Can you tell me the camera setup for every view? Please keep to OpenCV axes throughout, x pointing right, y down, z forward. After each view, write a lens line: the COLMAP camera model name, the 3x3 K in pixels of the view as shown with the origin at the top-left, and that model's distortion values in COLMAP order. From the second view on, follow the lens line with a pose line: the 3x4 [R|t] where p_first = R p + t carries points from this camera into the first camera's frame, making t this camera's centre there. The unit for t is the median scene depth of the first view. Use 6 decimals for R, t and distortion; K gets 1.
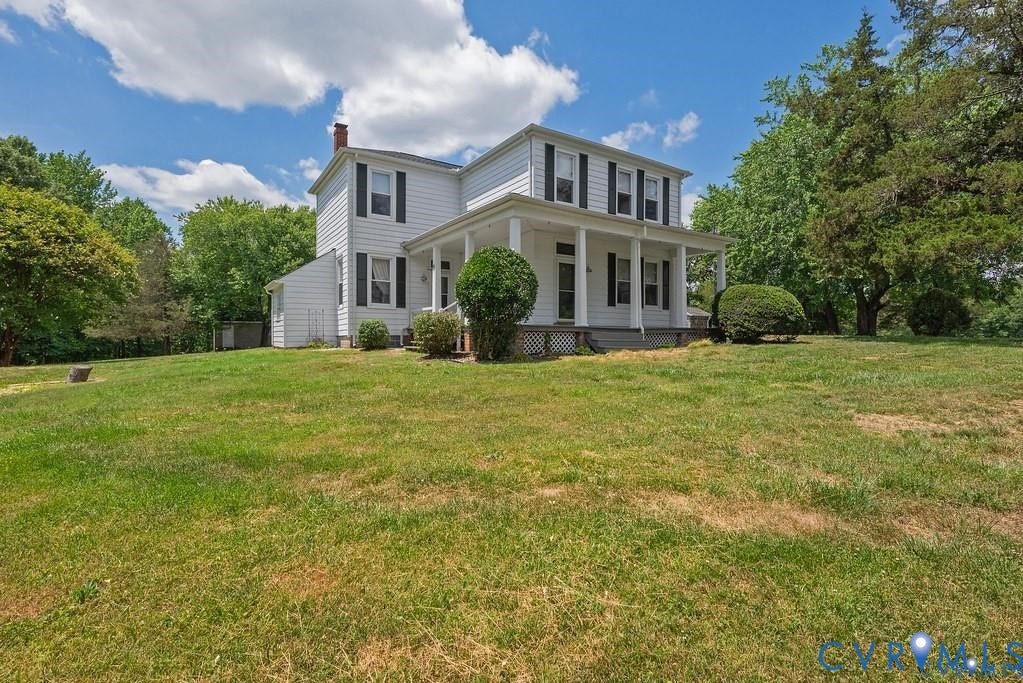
lens RADIAL K [[449.7, 0, 511.5], [0, 449.7, 341.5], [0, 0, 1]] dist [0.001296, 0.000521]
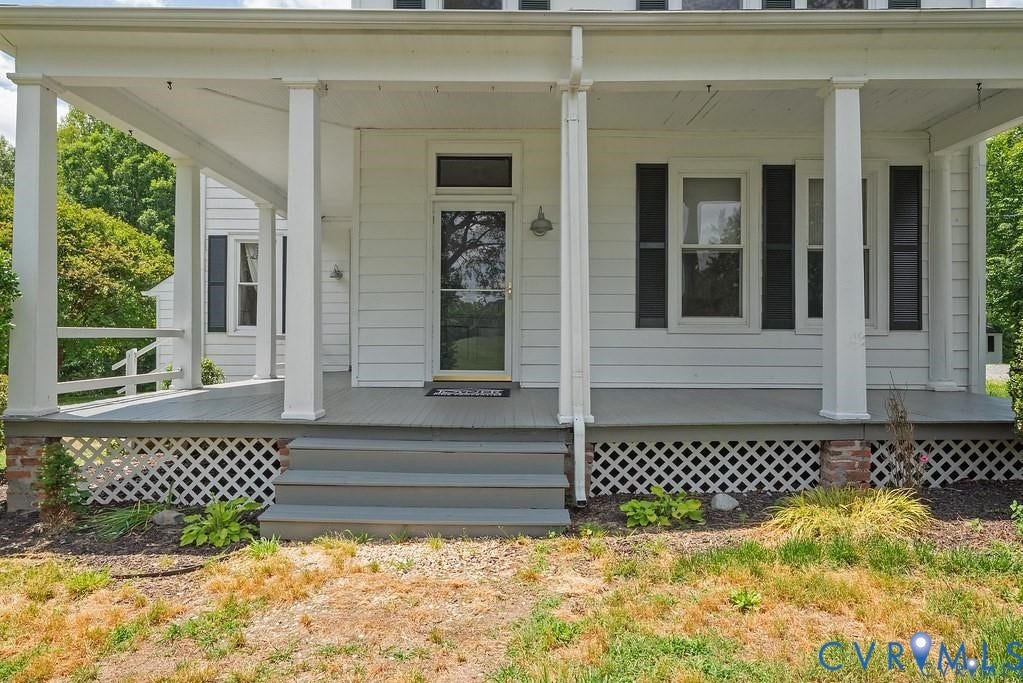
lens RADIAL K [[660.6, 0, 511.5], [0, 660.6, 341.5], [0, 0, 1]] dist [0.056258, 0.001450]
pose [[0.825254, -0.014171, -0.564583, 0.405985], [-0.011759, 0.999037, -0.042264, -0.049643], [0.564639, 0.041518, 0.824293, 0.564047]]
